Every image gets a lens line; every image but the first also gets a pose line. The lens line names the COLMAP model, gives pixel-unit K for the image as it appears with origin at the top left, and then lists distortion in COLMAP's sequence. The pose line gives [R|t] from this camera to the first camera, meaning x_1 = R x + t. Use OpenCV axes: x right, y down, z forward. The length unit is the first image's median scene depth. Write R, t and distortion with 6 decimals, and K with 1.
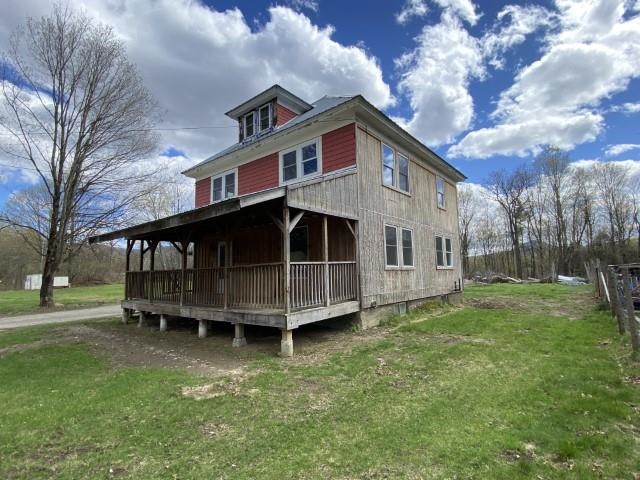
lens RADIAL K [[320.4, 0, 320.0], [0, 320.4, 240.0], [0, 0, 1]] dist [0.000600, -0.000315]
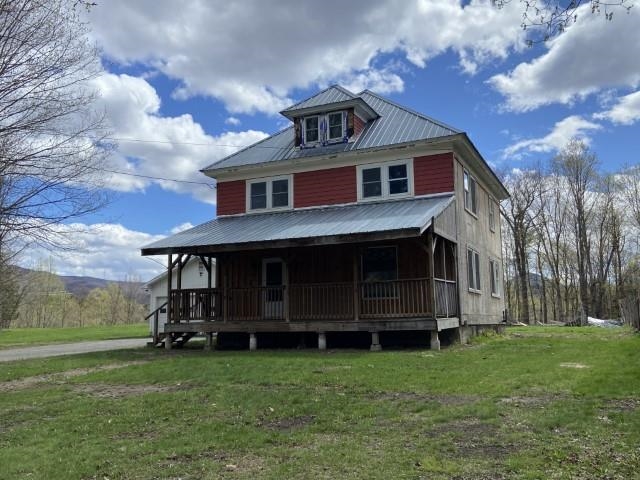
lens RADIAL K [[588.7, 0, 320.0], [0, 588.7, 240.0], [0, 0, 1]] dist [0.065290, 0.002249]
pose [[0.968680, 0.044121, 0.244362, -0.657201], [-0.034722, 0.998487, -0.042640, 0.021887], [-0.245873, 0.032819, 0.968746, -0.662169]]
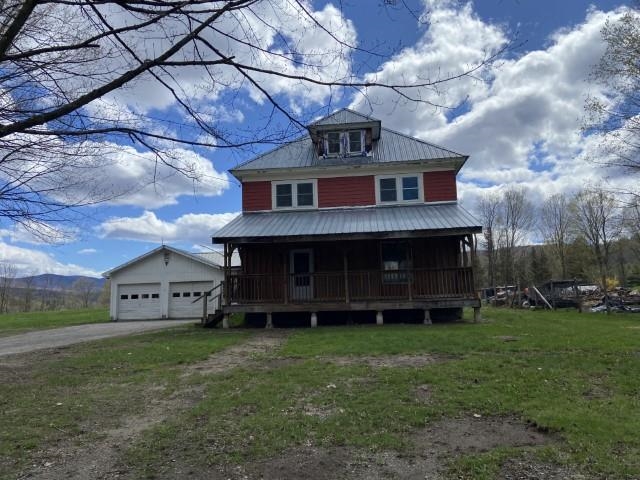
lens RADIAL K [[468.3, 0, 320.0], [0, 468.3, 240.0], [0, 0, 1]] dist [0.008368, 0.001098]
pose [[0.843996, 0.071504, 0.531562, -1.199639], [-0.047923, 0.997163, -0.058044, 0.067448], [-0.534204, 0.023515, 0.845028, -0.331205]]
